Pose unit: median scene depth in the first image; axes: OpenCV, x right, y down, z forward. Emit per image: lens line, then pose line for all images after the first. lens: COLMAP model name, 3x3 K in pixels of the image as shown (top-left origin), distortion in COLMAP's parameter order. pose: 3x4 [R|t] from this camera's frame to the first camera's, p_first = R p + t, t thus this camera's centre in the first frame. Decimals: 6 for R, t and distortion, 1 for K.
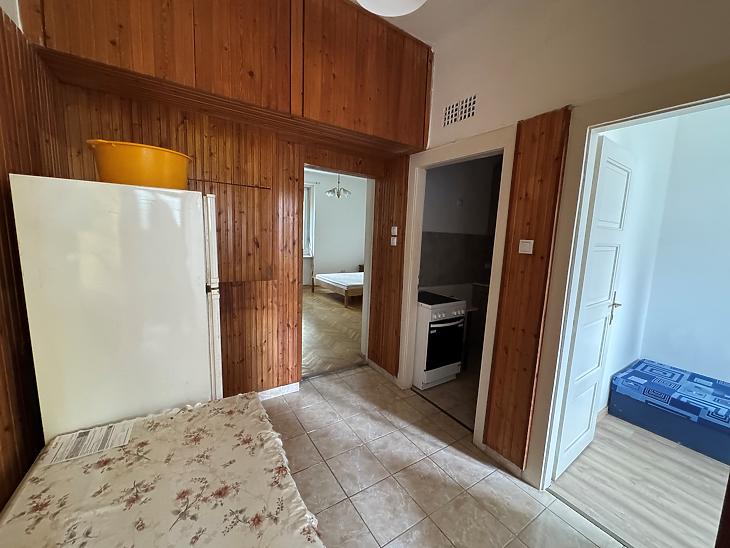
lens RADIAL K [[293.4, 0, 365.0], [0, 293.4, 274.0], [0, 0, 1]] dist [-0.000505, 0.000098]
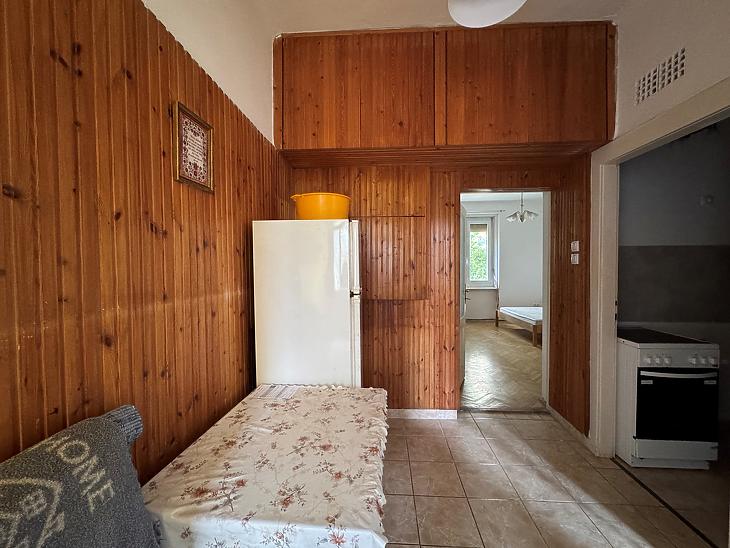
lens RADIAL K [[293.4, 0, 365.0], [0, 293.4, 274.0], [0, 0, 1]] dist [-0.000505, 0.000098]
pose [[0.801067, -0.032052, -0.597716, 0.137133], [-0.042679, 0.992965, -0.110446, 0.052085], [0.597052, 0.113985, 0.794064, 0.013529]]
